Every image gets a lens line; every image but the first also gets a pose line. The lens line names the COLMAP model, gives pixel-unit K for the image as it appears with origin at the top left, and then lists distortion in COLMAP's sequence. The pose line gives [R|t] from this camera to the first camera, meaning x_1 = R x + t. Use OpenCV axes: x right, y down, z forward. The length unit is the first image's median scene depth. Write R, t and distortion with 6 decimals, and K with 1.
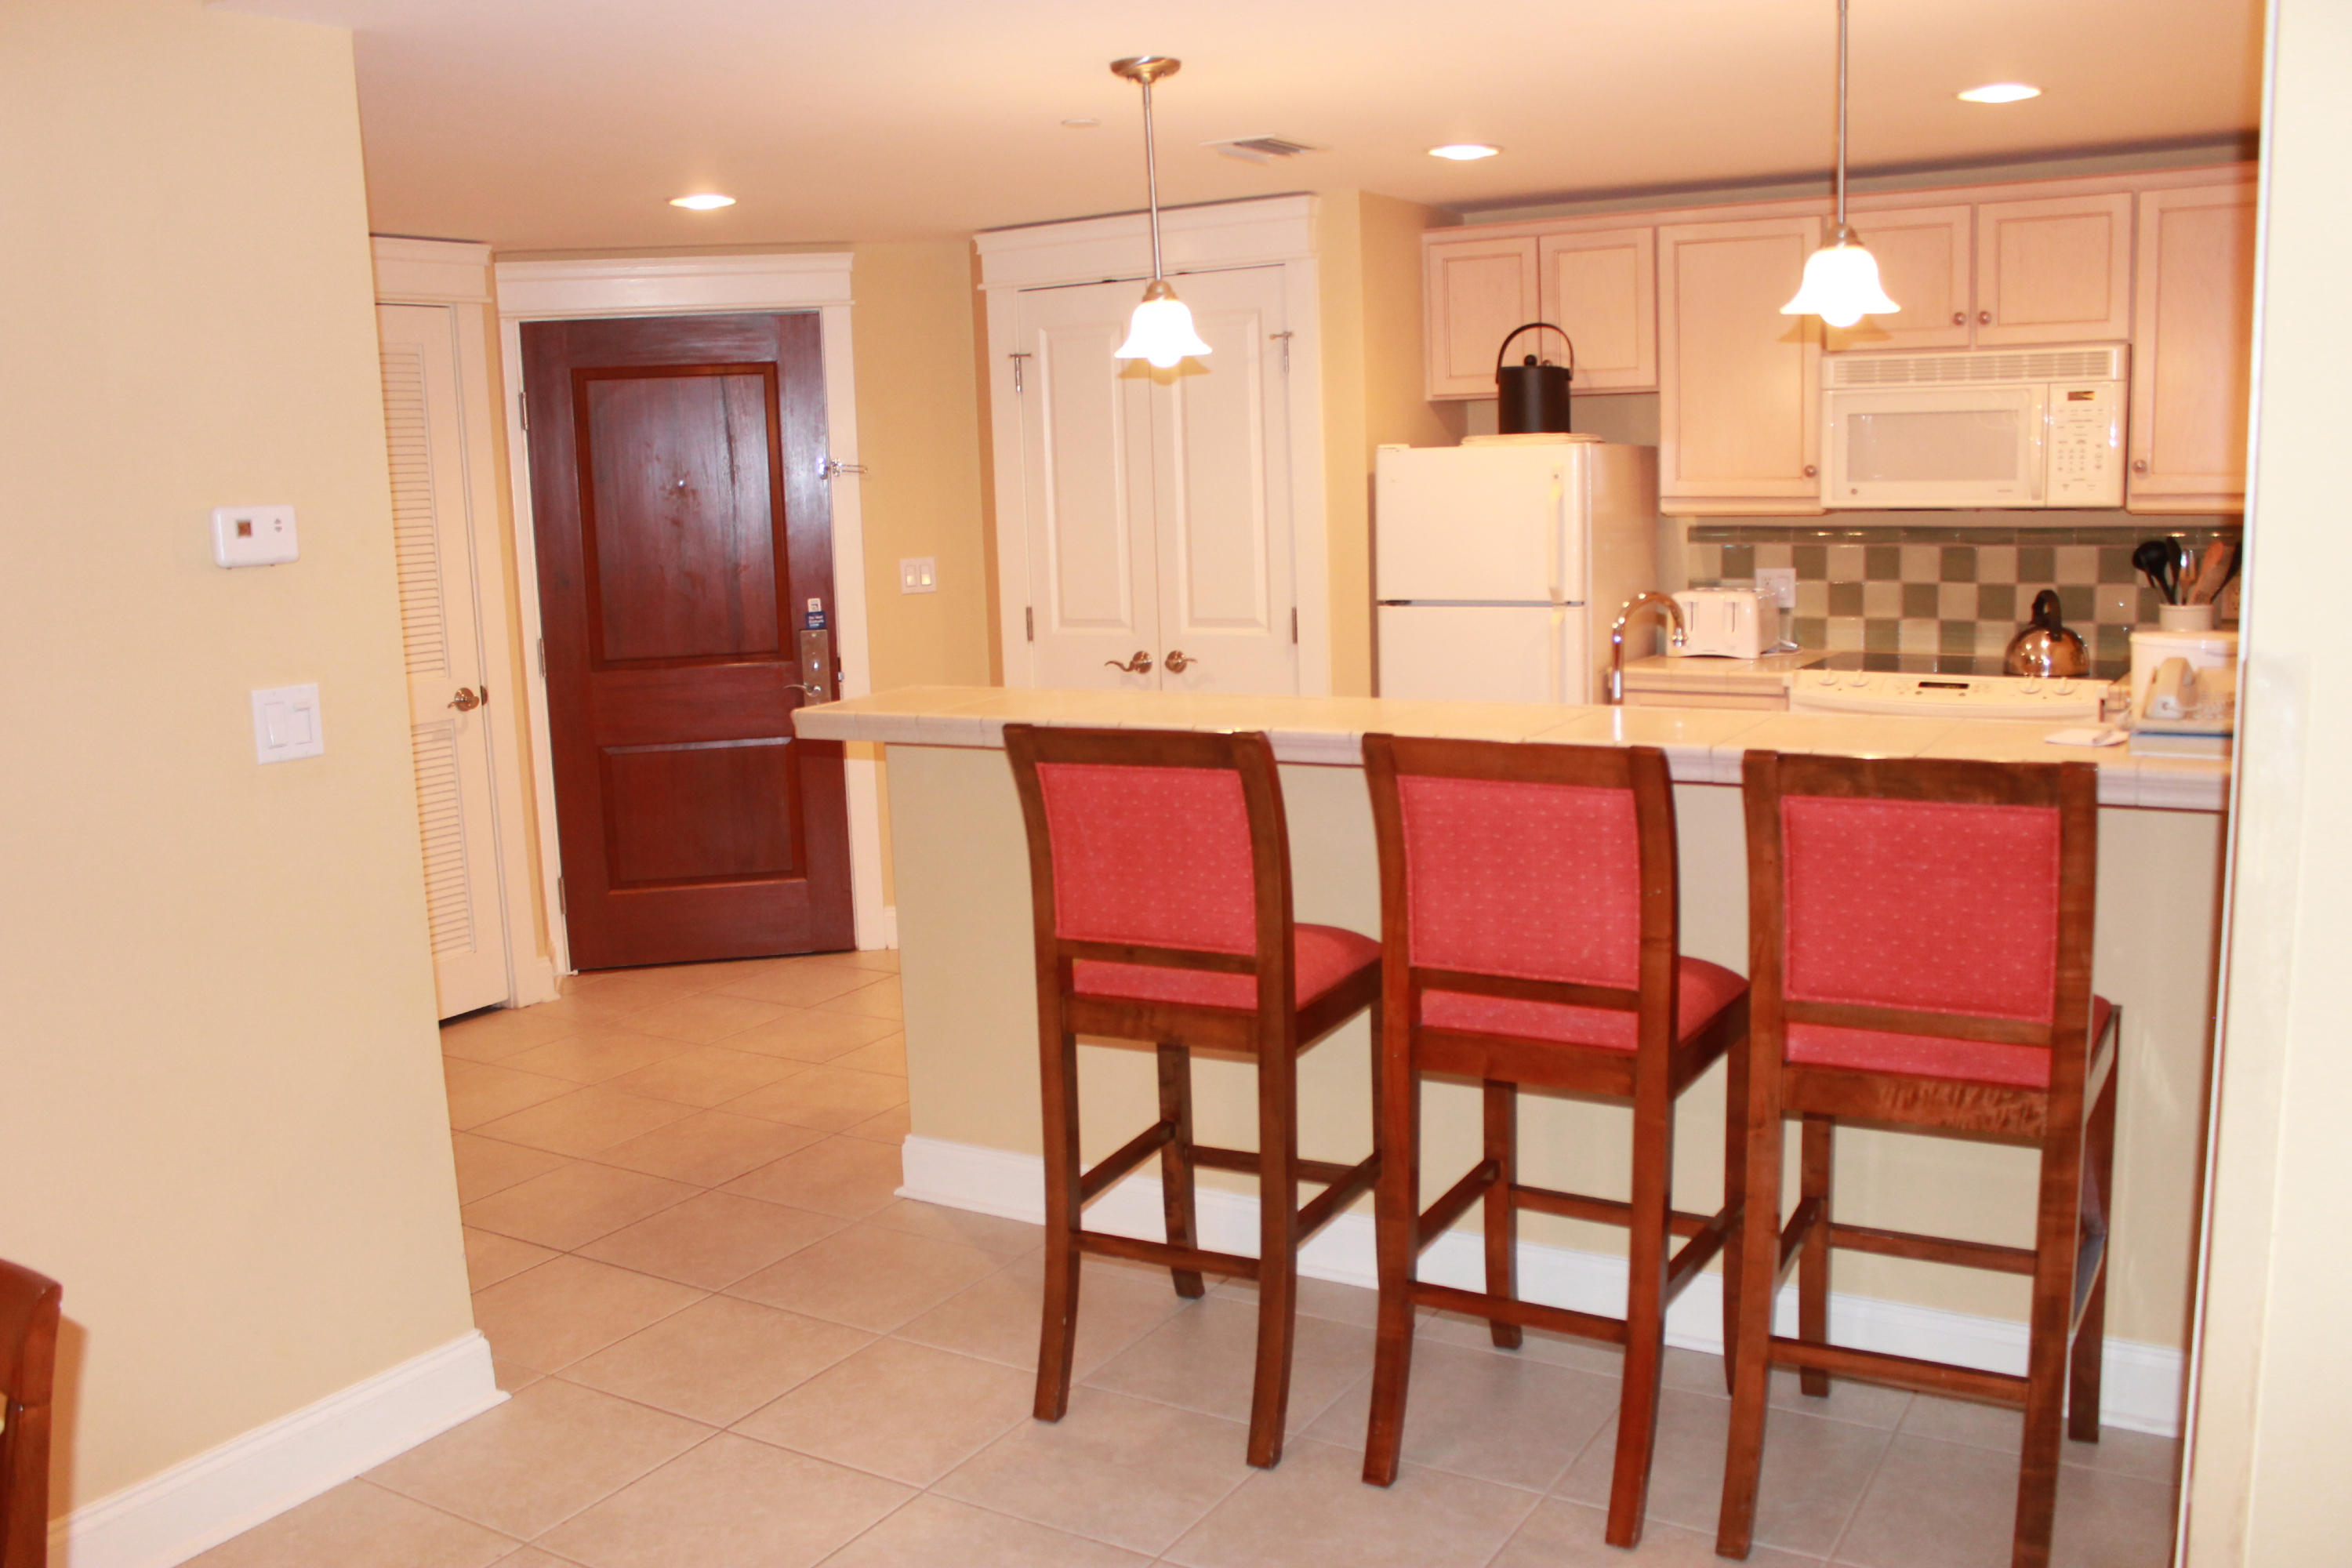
lens RADIAL K [[1990.3, 0, 1176.0], [0, 1990.3, 784.0], [0, 0, 1]] dist [-0.070936, -0.003542]
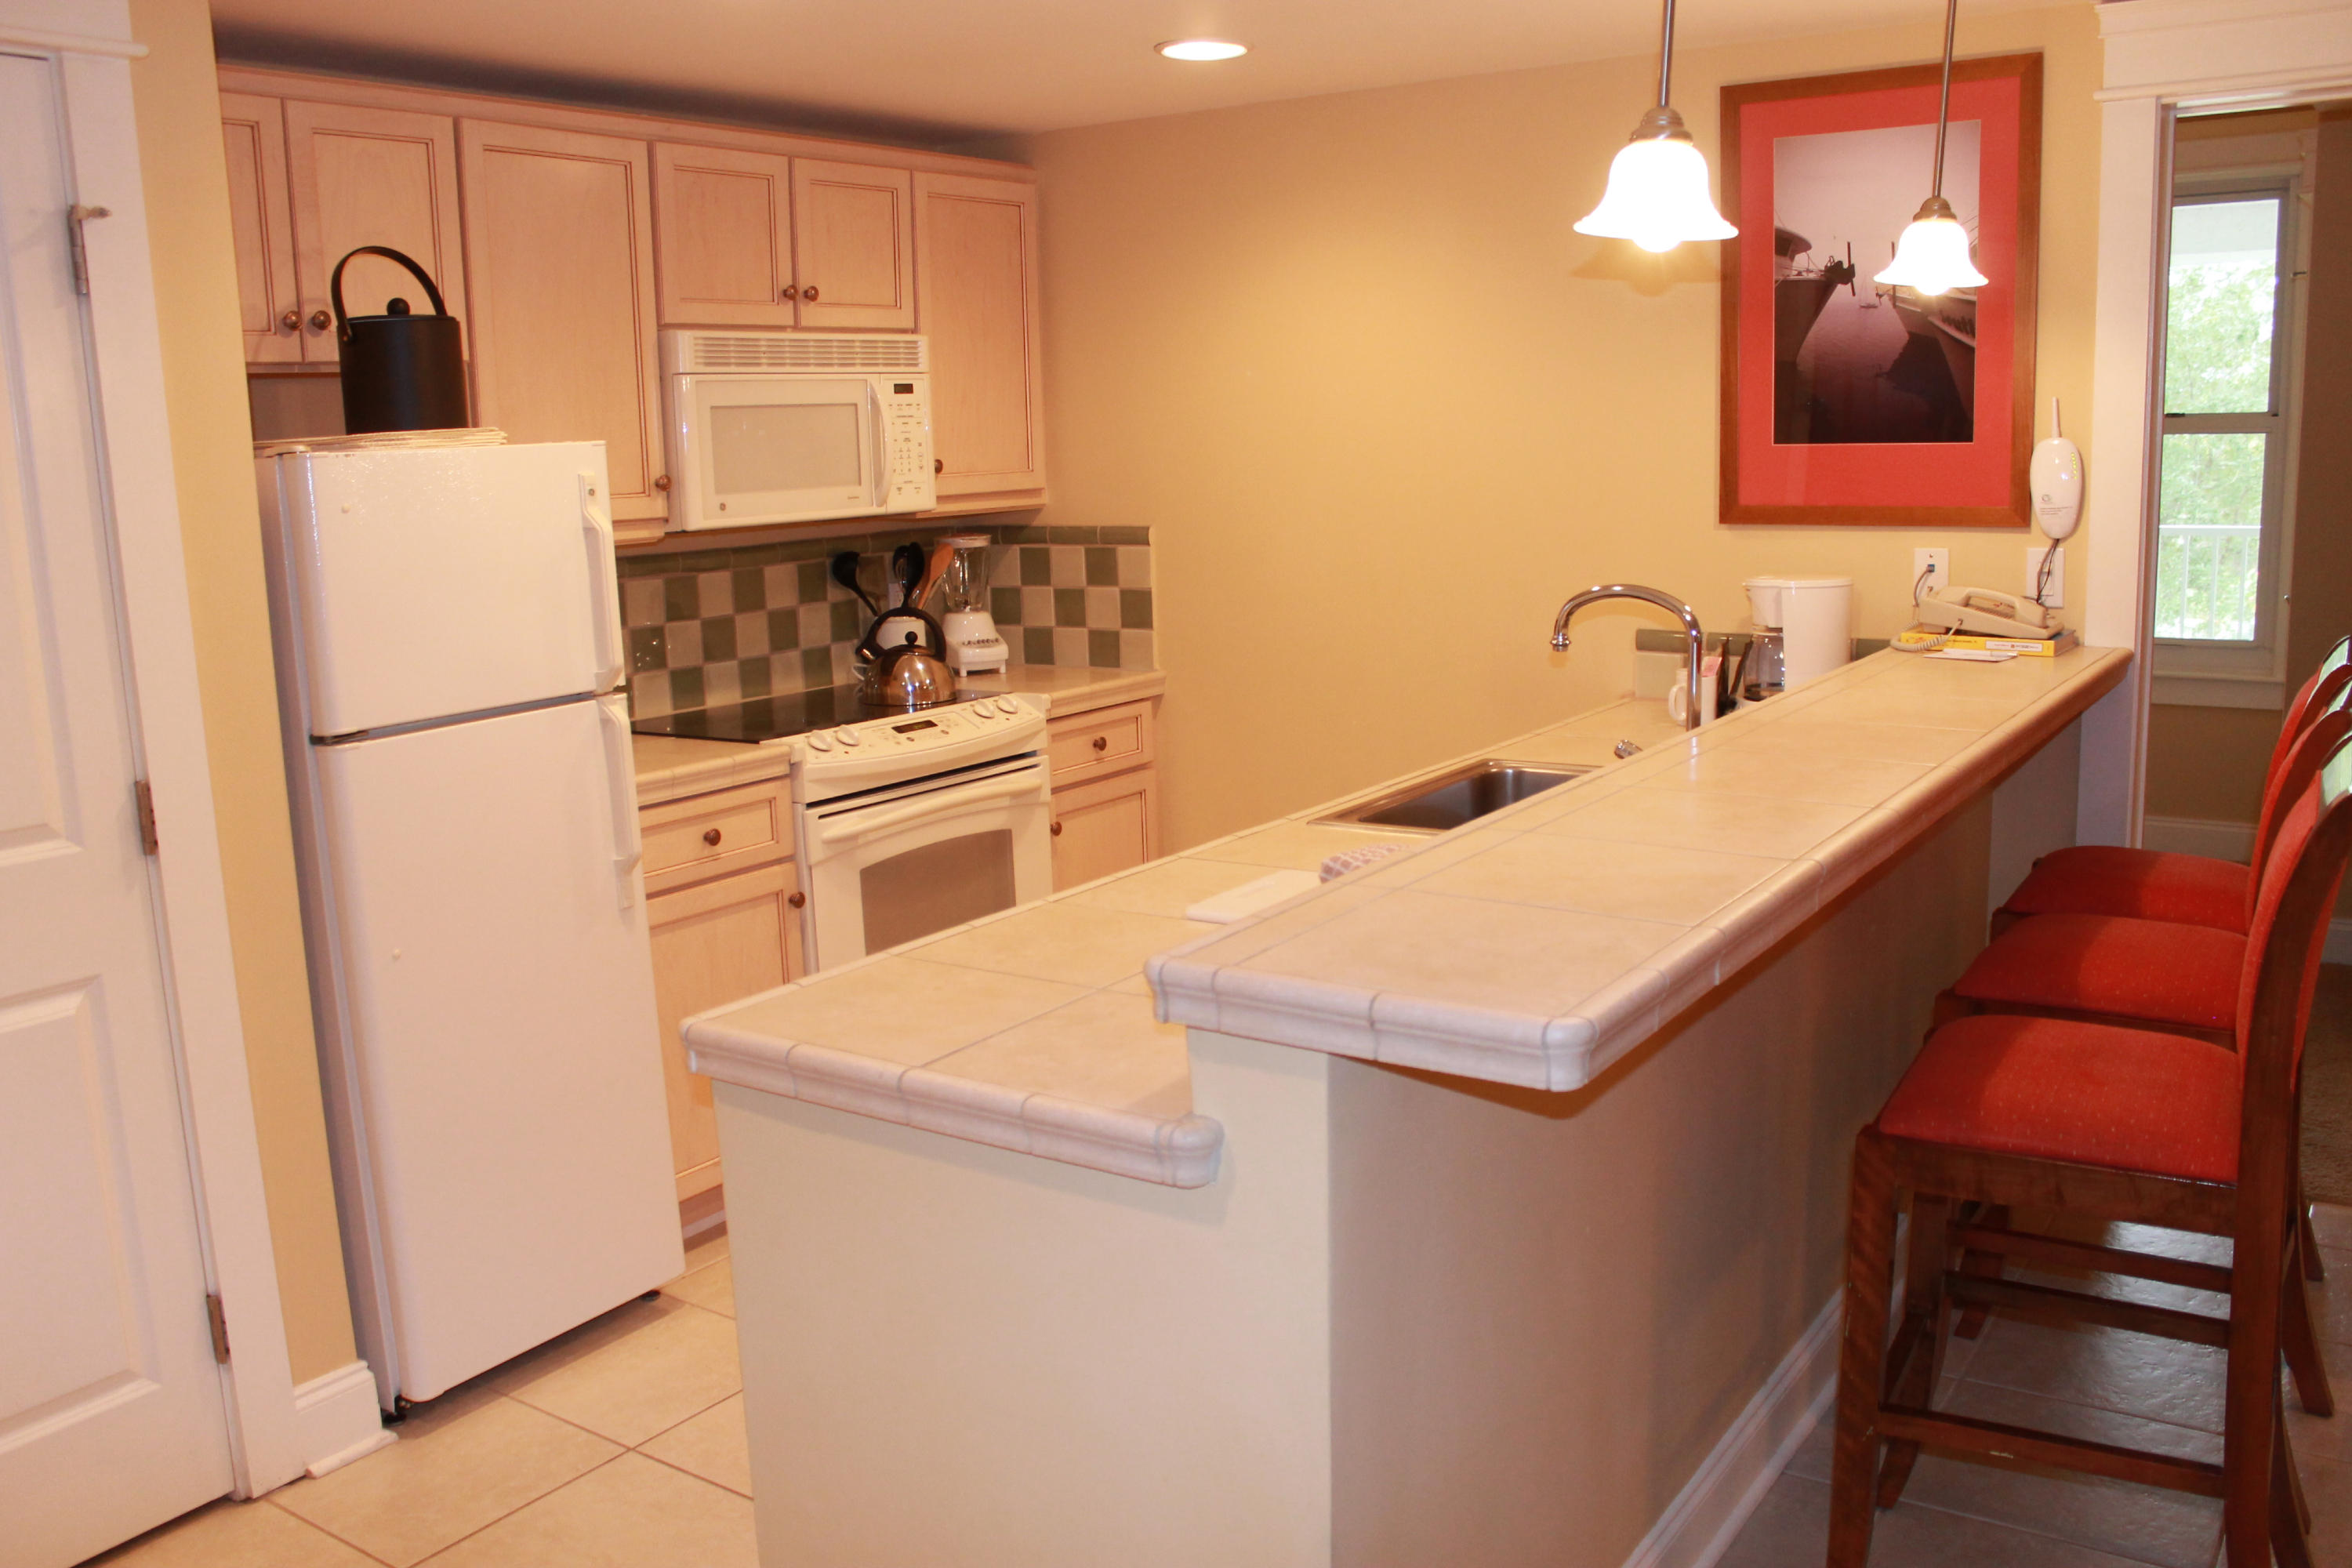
lens RADIAL K [[1990.3, 0, 1176.0], [0, 1990.3, 784.0], [0, 0, 1]] dist [-0.070936, -0.003542]
pose [[0.086401, -0.152914, 0.984455, -0.425492], [0.189206, 0.972685, 0.134480, -0.114189], [-0.978129, 0.174646, 0.112973, 0.762106]]
